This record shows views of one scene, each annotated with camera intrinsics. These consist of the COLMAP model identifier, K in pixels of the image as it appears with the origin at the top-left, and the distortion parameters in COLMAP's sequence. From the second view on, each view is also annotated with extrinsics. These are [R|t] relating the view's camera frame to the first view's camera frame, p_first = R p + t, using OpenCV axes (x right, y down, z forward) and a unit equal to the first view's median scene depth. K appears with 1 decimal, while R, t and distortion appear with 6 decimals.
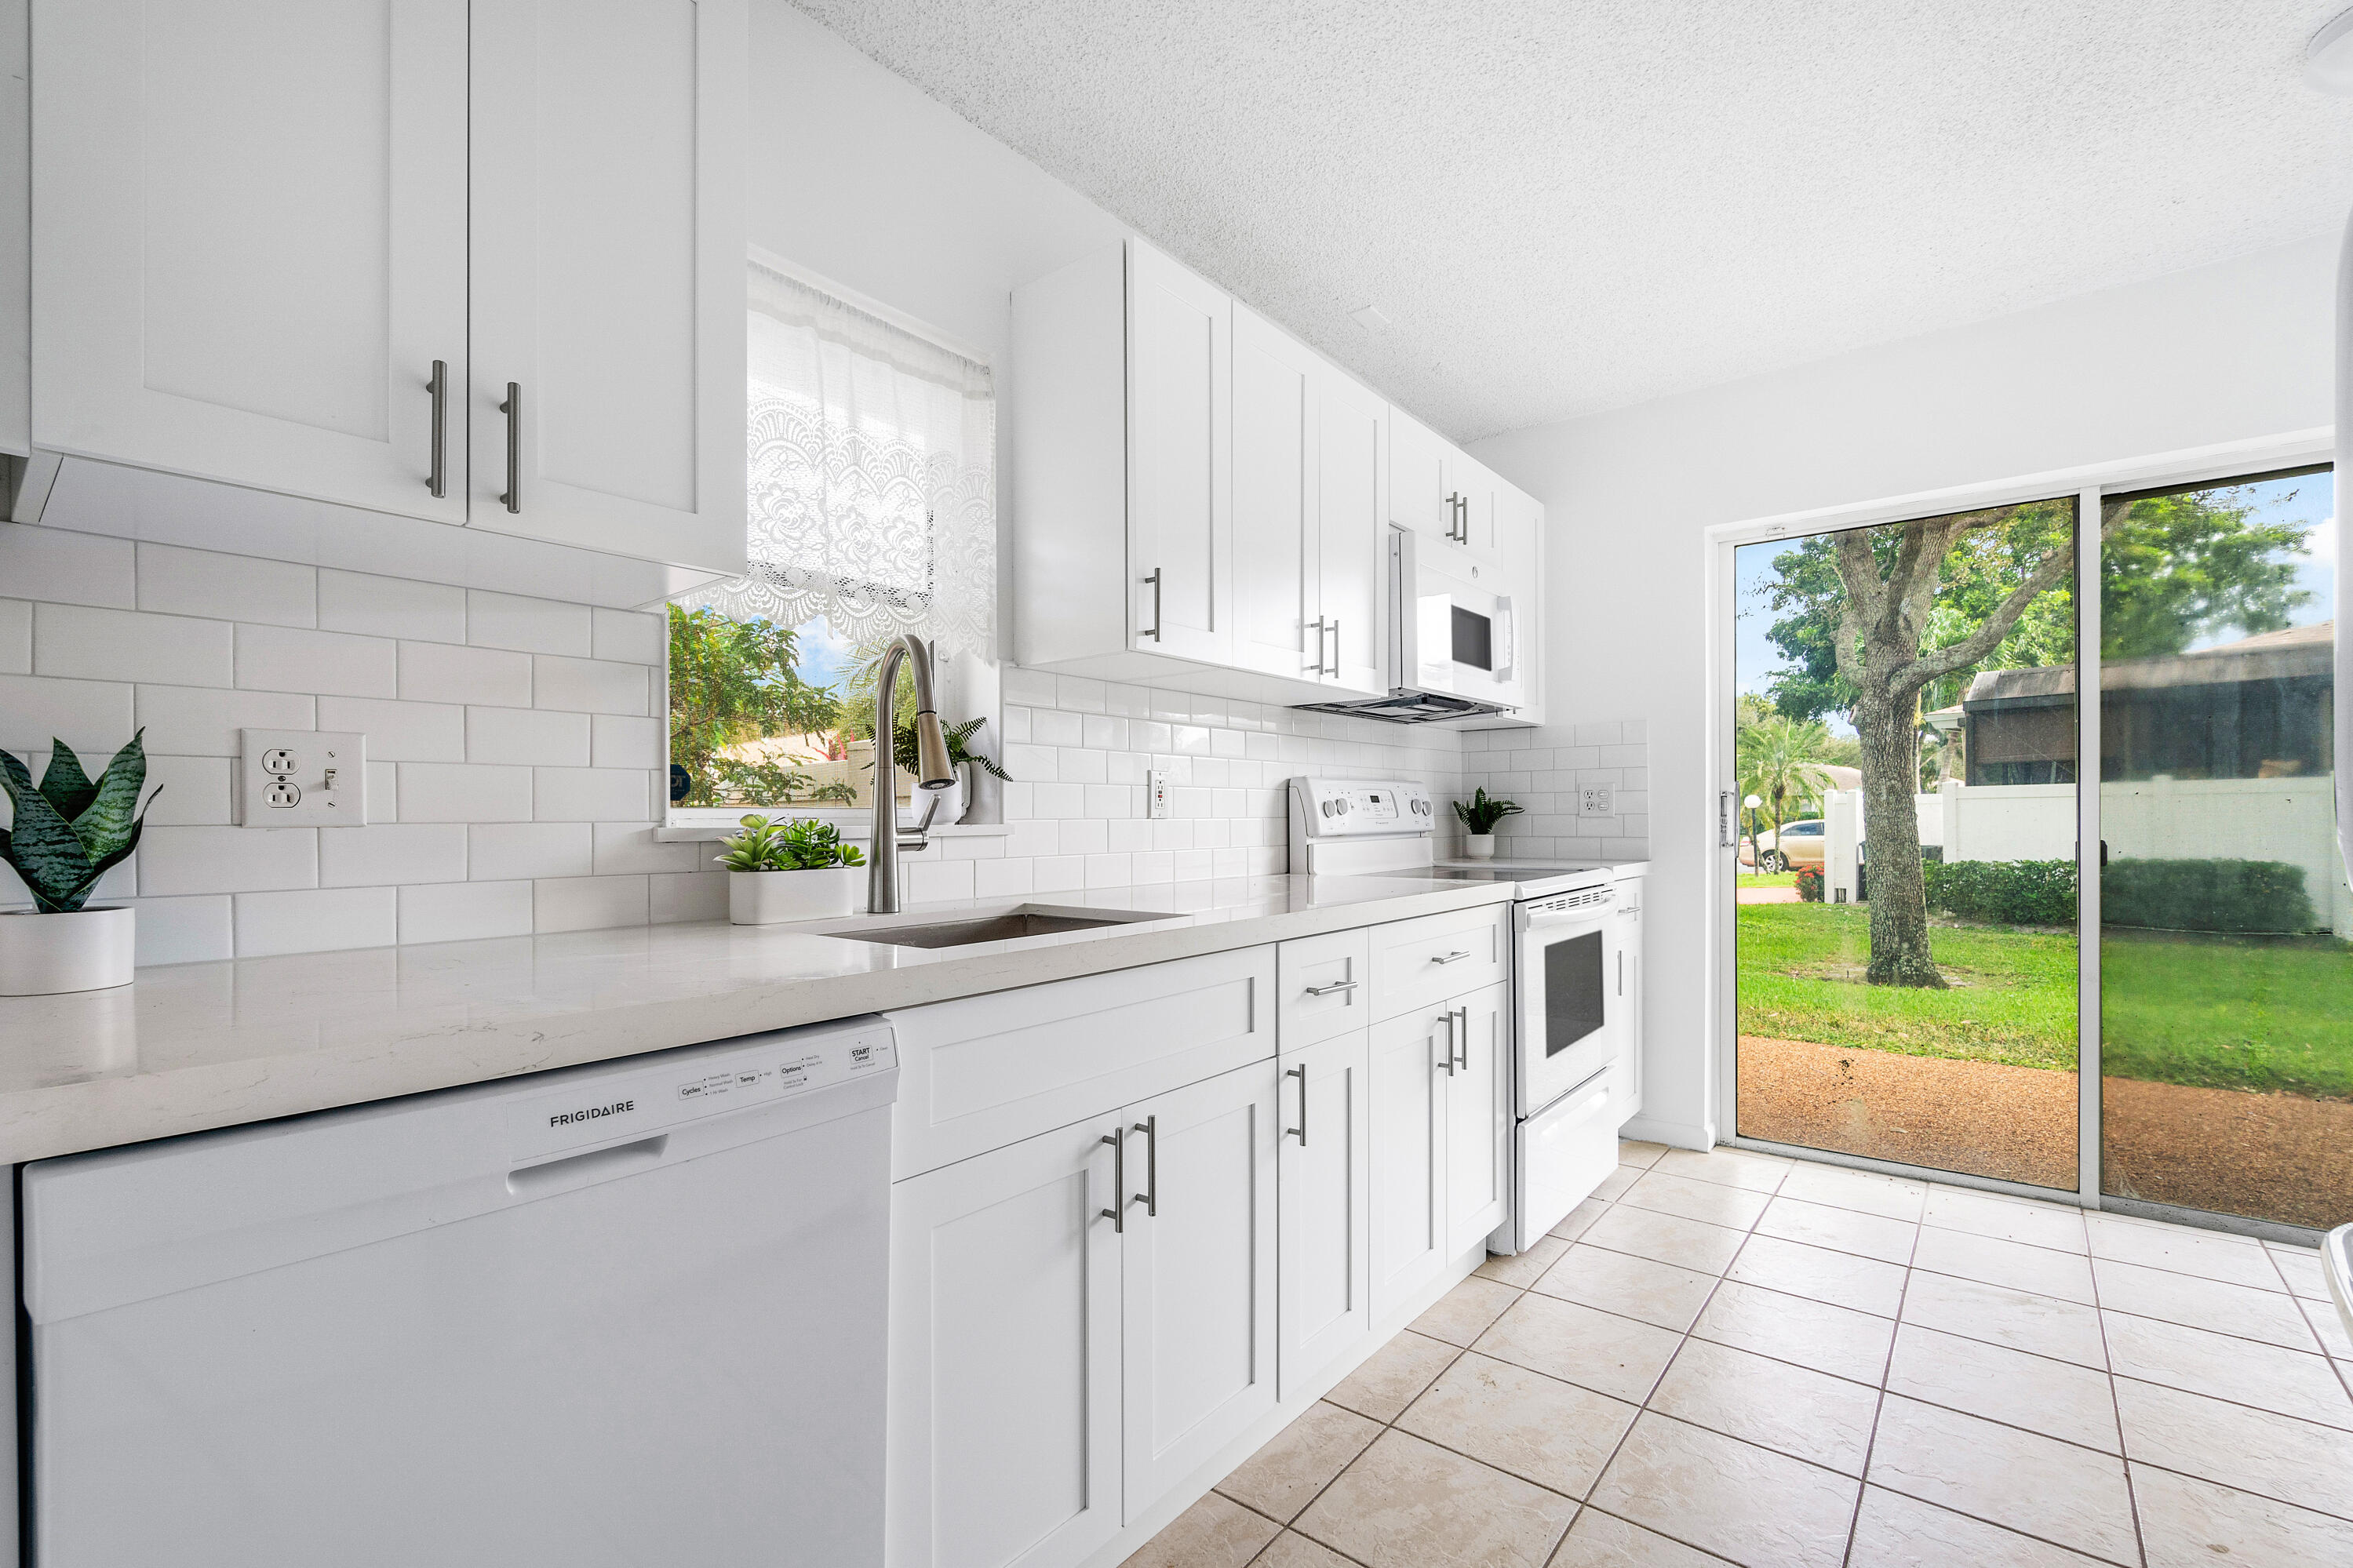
lens RADIAL K [[1039.1, 0, 1166.7], [0, 1039.1, 811.6], [0, 0, 1]] dist [-0.000045, 0.001015]
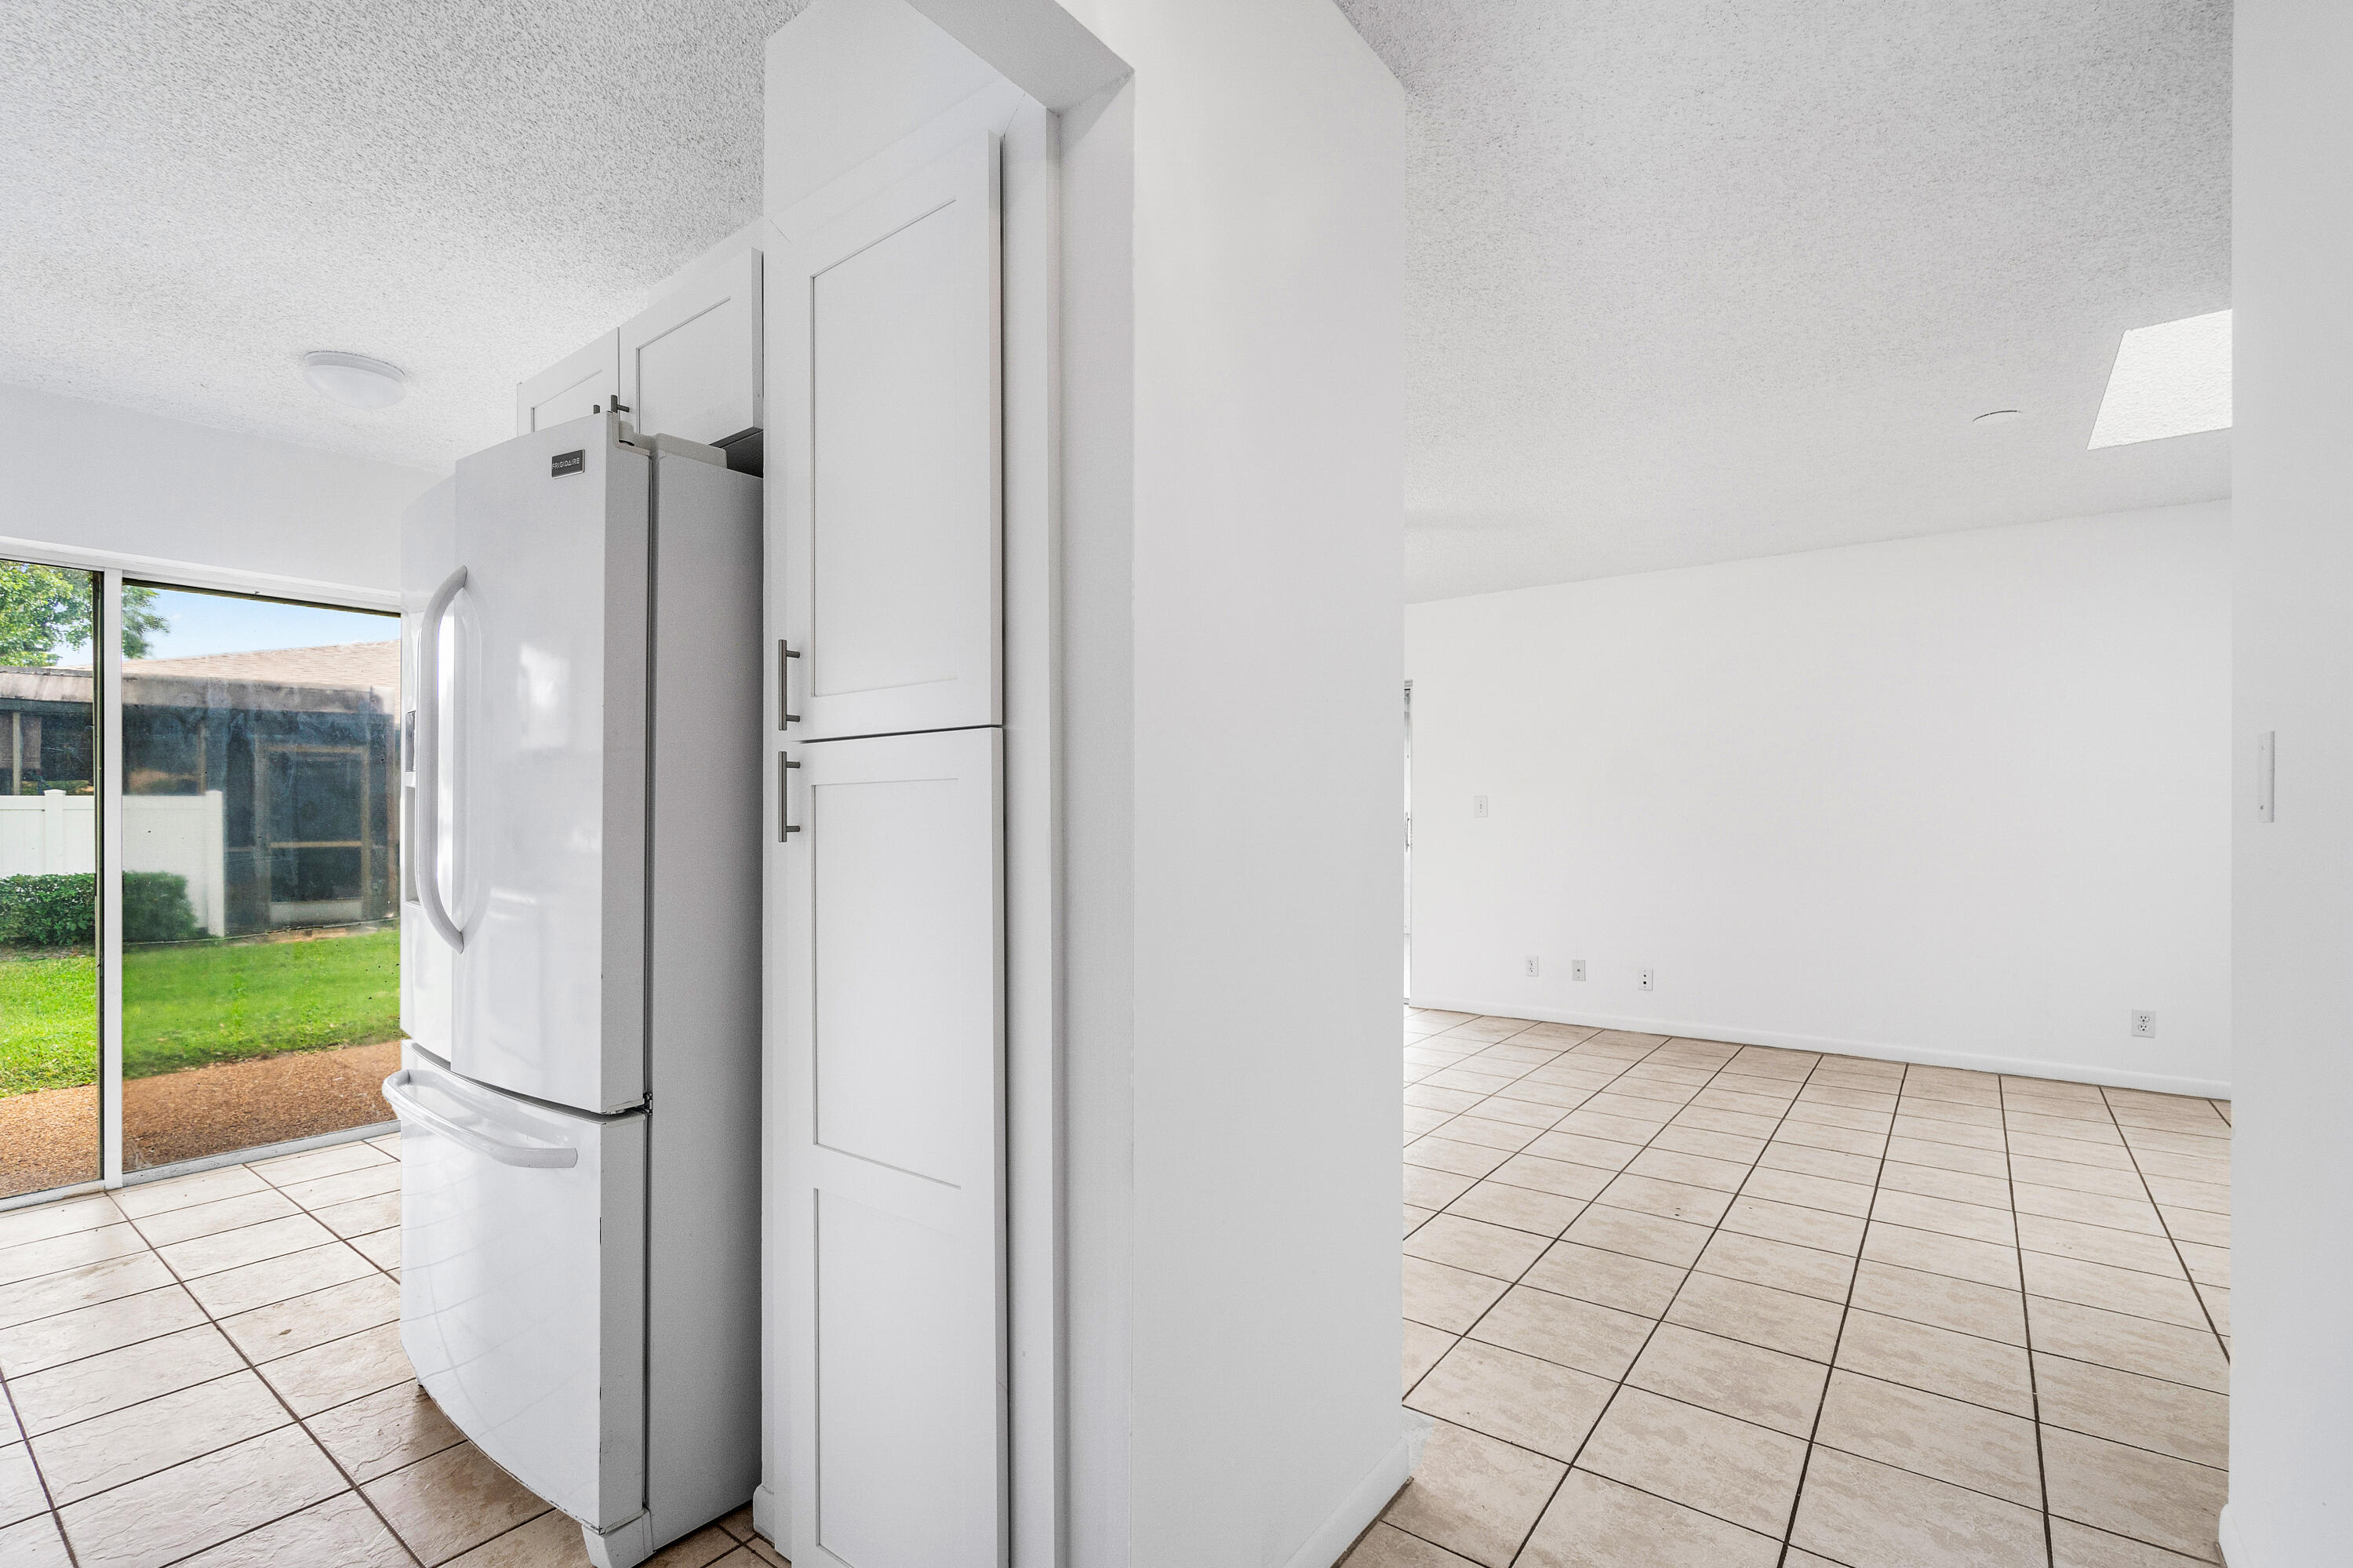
lens RADIAL K [[1069.3, 0, 1194.1], [0, 1069.3, 821.5], [0, 0, 1]] dist [-0.002007, -0.000378]
pose [[-0.042041, 0.002994, 0.999111, -0.248905], [-0.009129, 0.999953, -0.003381, -0.025945], [-0.999074, -0.009263, -0.042011, -0.109932]]
